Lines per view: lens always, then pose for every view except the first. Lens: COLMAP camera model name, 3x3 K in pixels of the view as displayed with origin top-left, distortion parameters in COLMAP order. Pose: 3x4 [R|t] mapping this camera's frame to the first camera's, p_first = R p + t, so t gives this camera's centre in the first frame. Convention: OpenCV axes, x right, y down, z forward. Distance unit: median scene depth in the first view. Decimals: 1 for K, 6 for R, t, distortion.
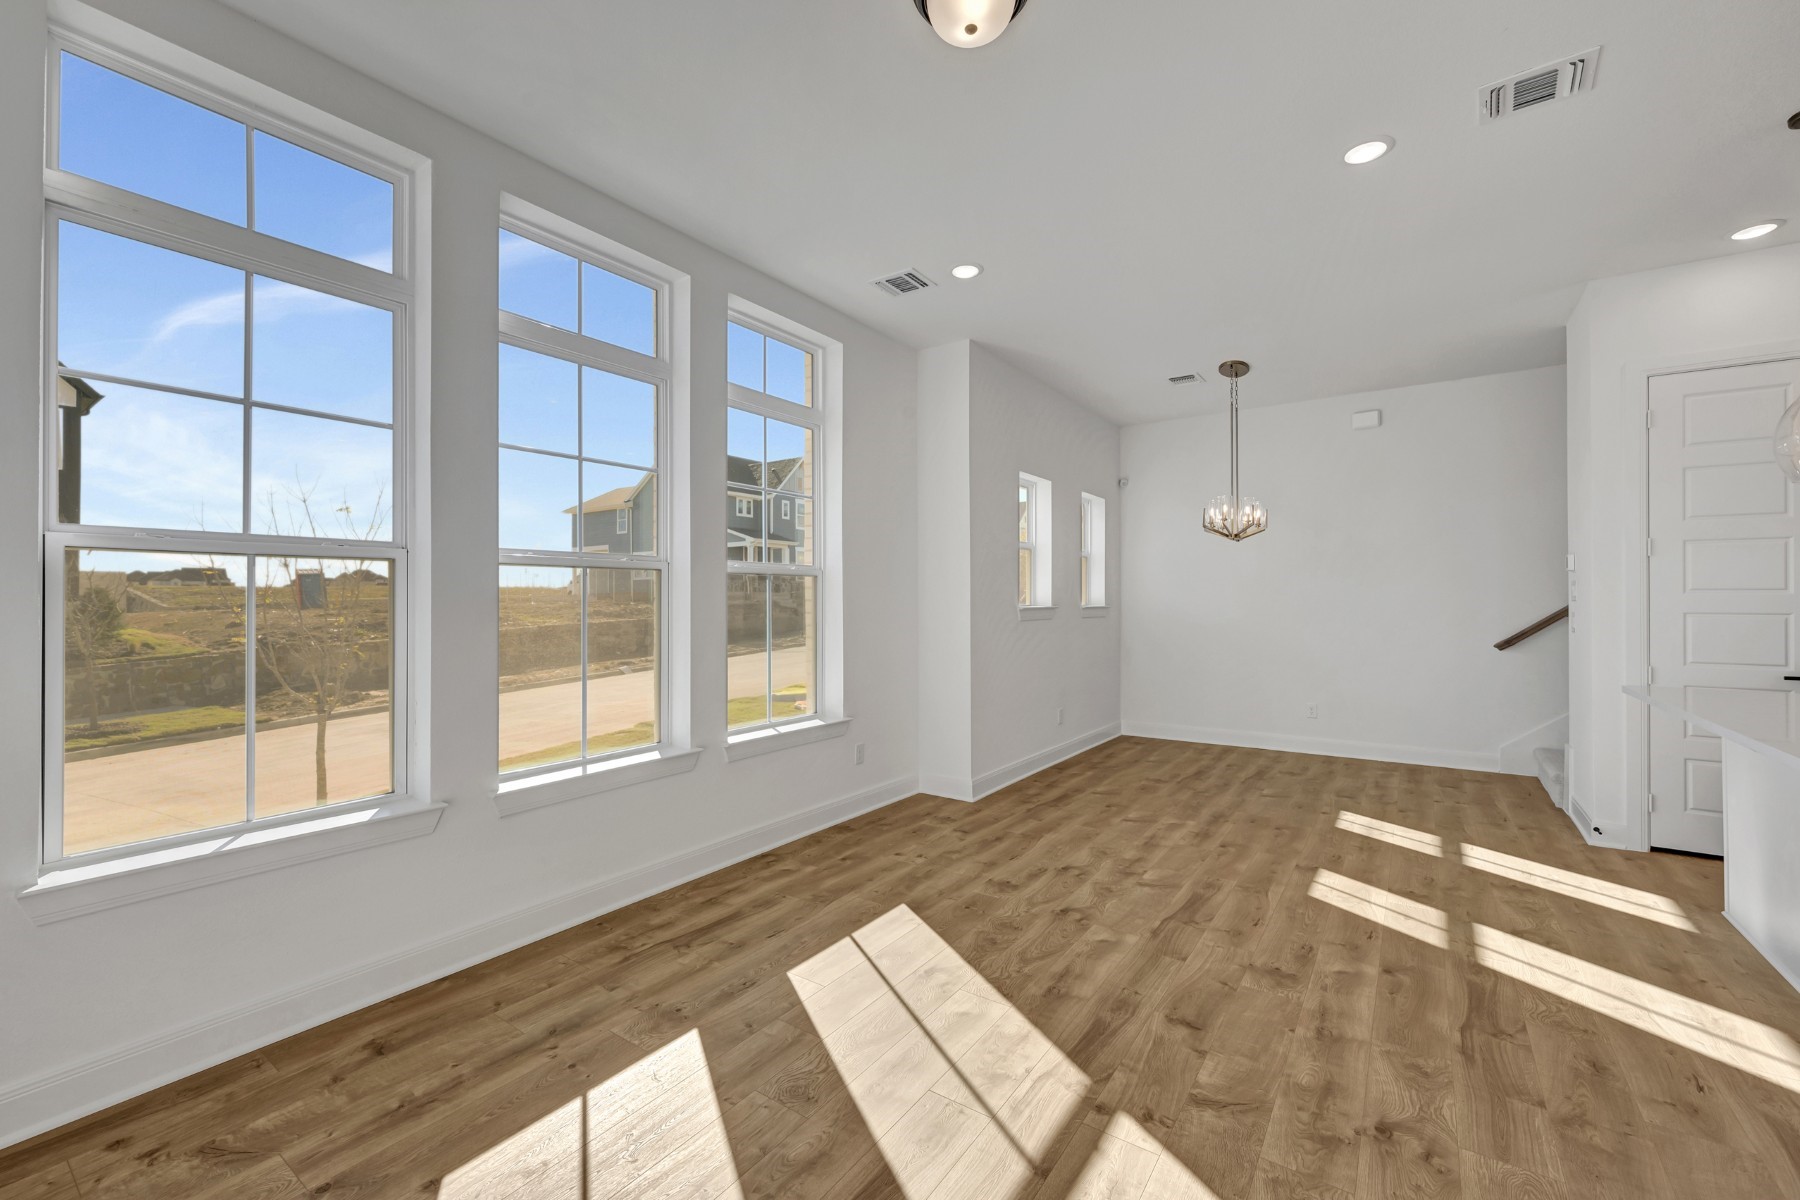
lens RADIAL K [[730.9, 0, 902.8], [0, 730.9, 596.1], [0, 0, 1]] dist [0.000110, -0.000252]
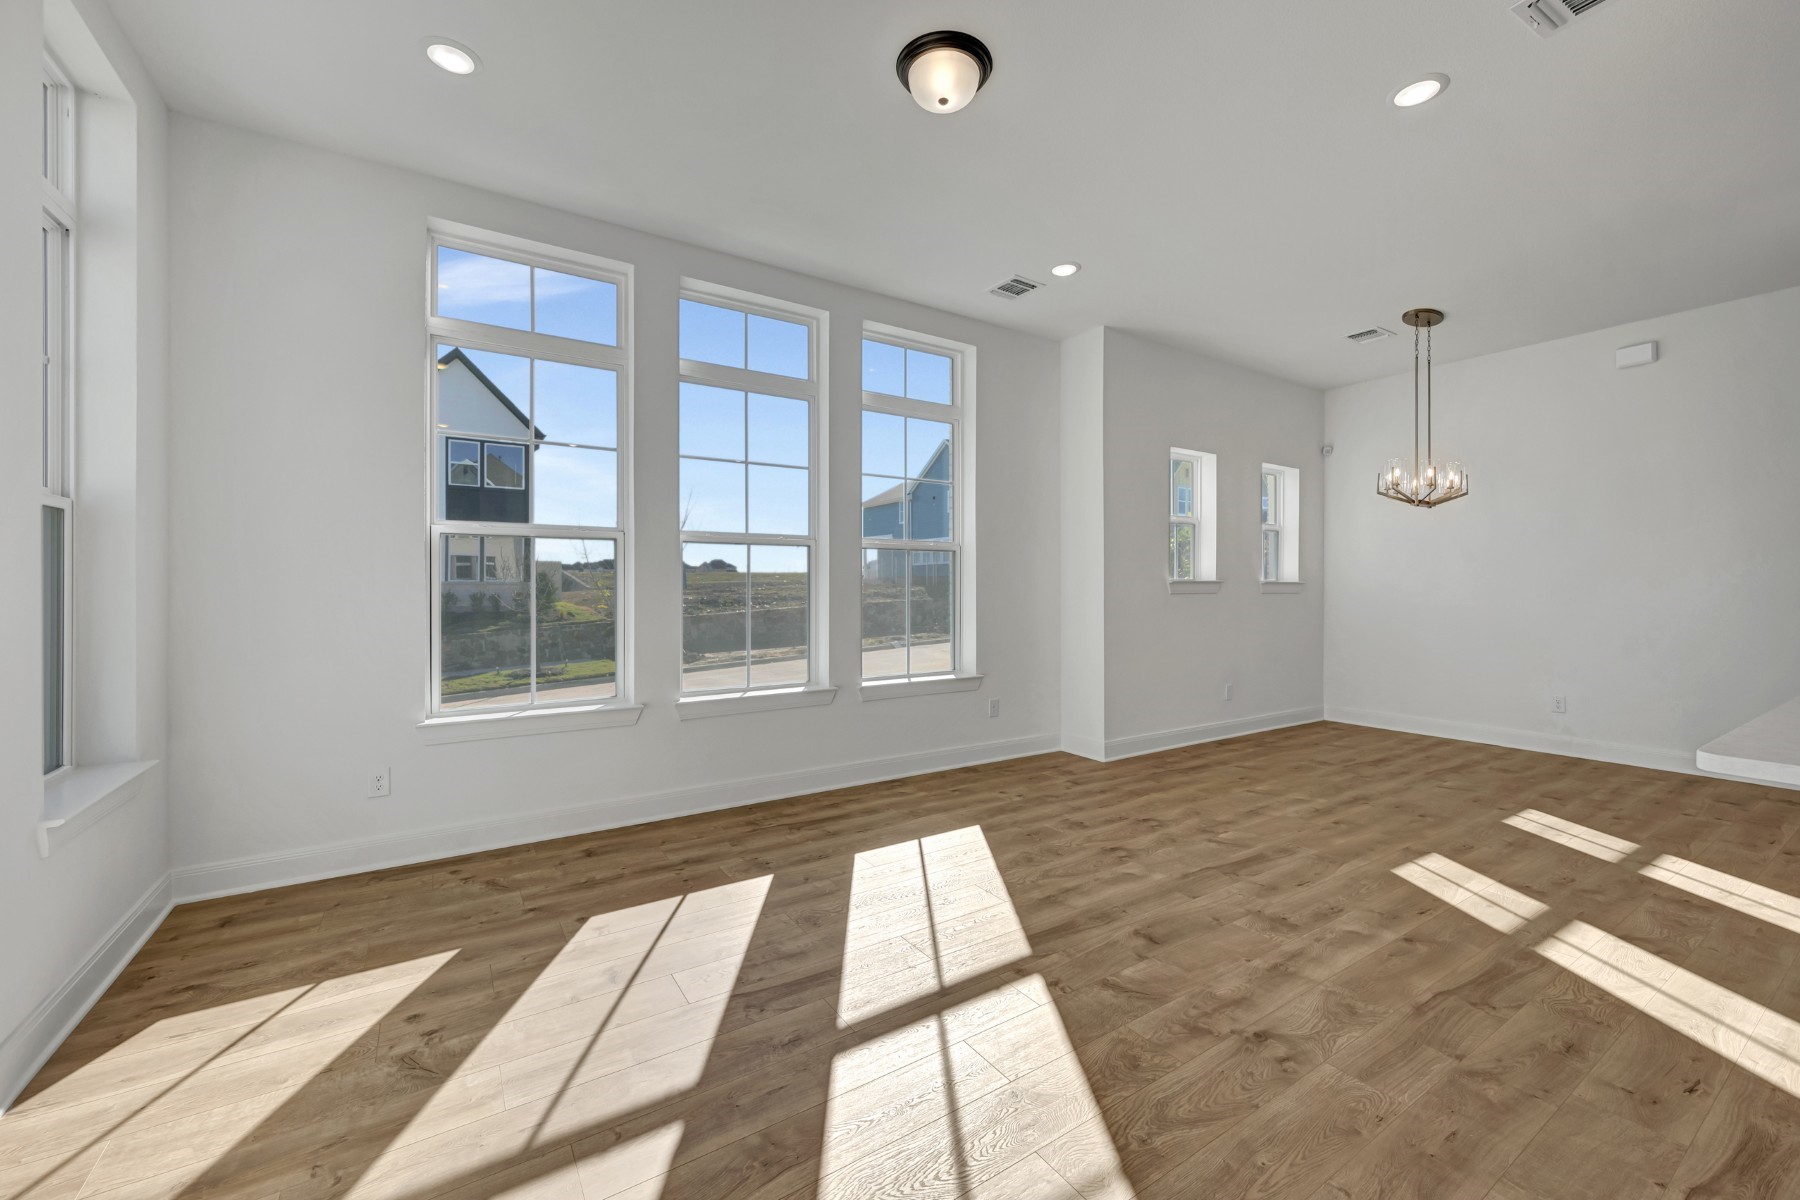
lens RADIAL K [[713.4, 0, 907.3], [0, 713.4, 587.6], [0, 0, 1]] dist [-0.001318, -0.000427]
pose [[0.929558, 0.003862, -0.368655, 0.301001], [-0.000546, 0.999958, 0.009101, 0.026653], [0.368675, -0.008258, 0.929522, -0.099127]]
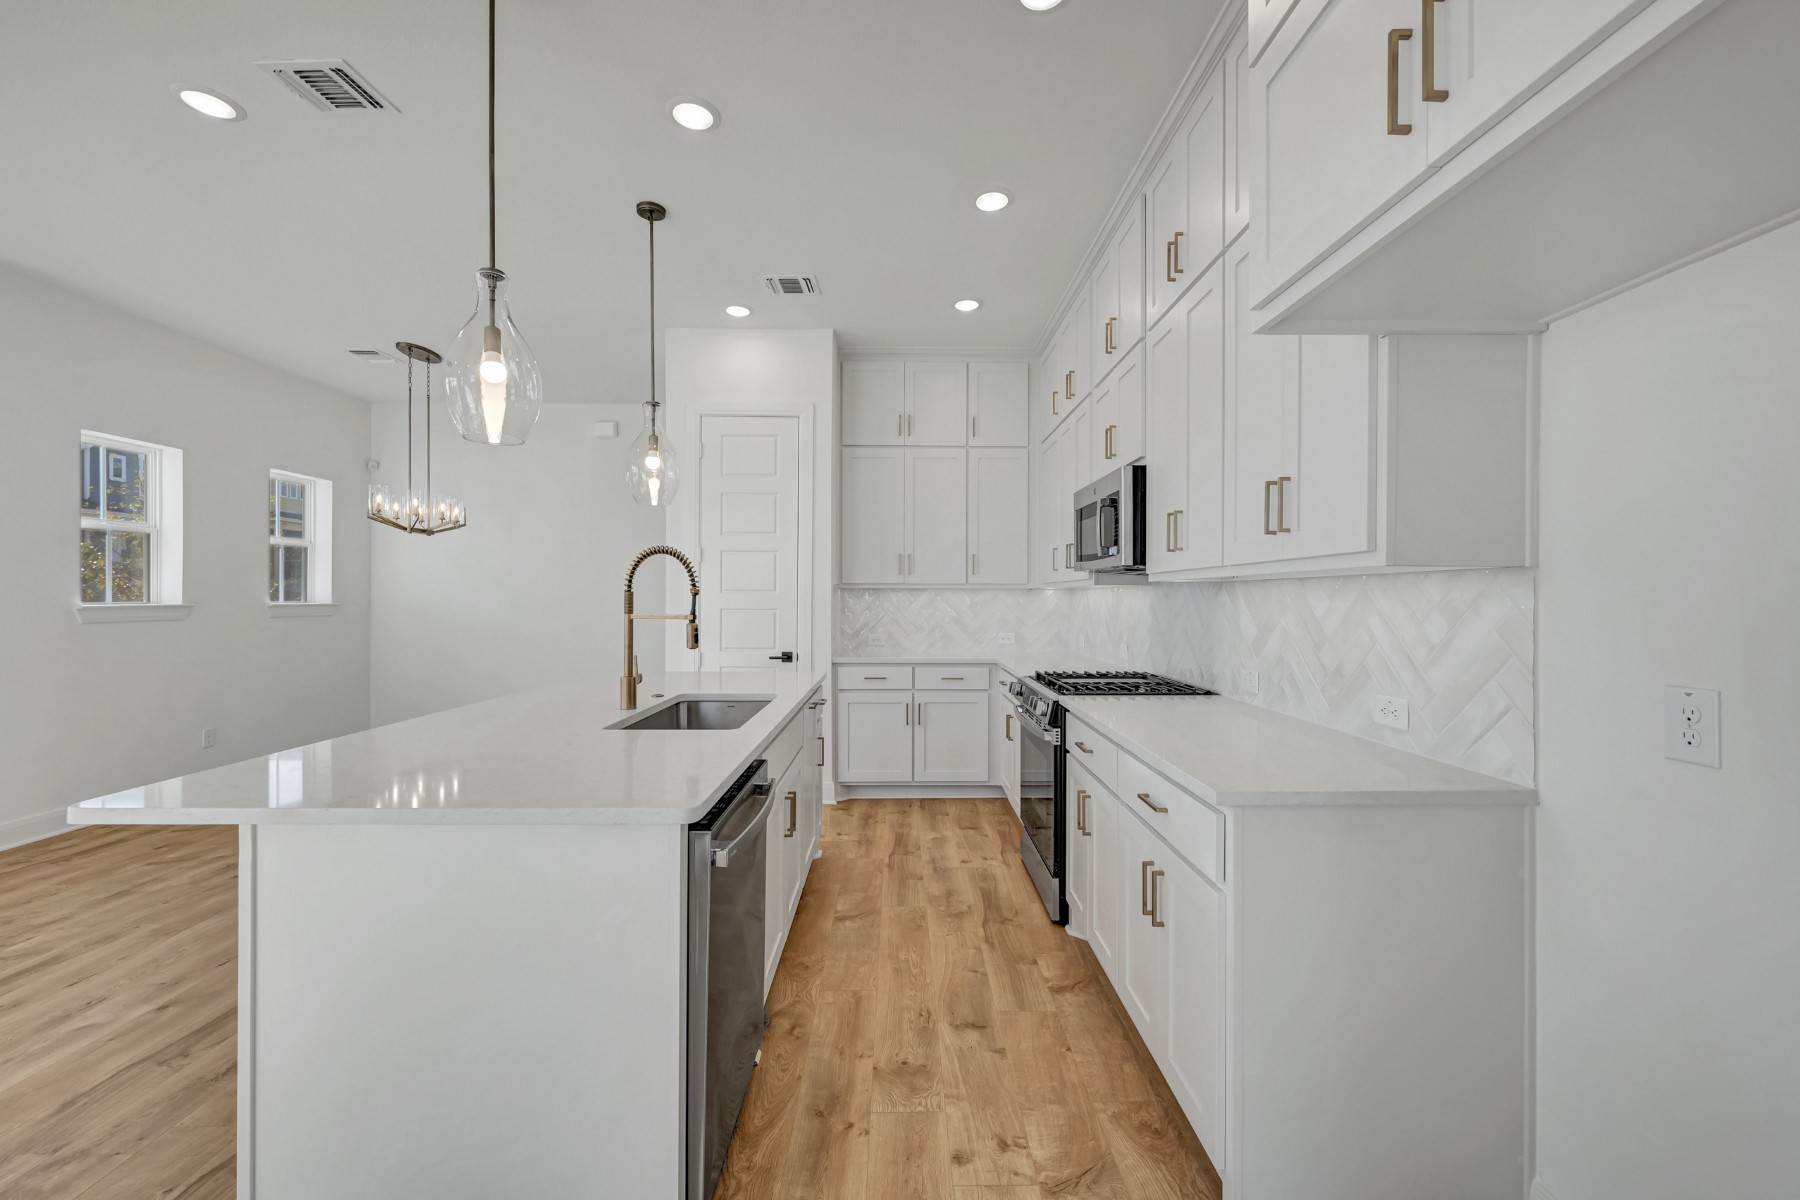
lens RADIAL K [[713.5, 0, 905.9], [0, 713.5, 596.7], [0, 0, 1]] dist [0.000173, -0.000014]
pose [[0.810165, 0.004058, 0.586187, 0.687048], [-0.008308, 0.999955, 0.004559, -0.007347], [-0.586142, -0.008563, 0.810163, -0.199004]]
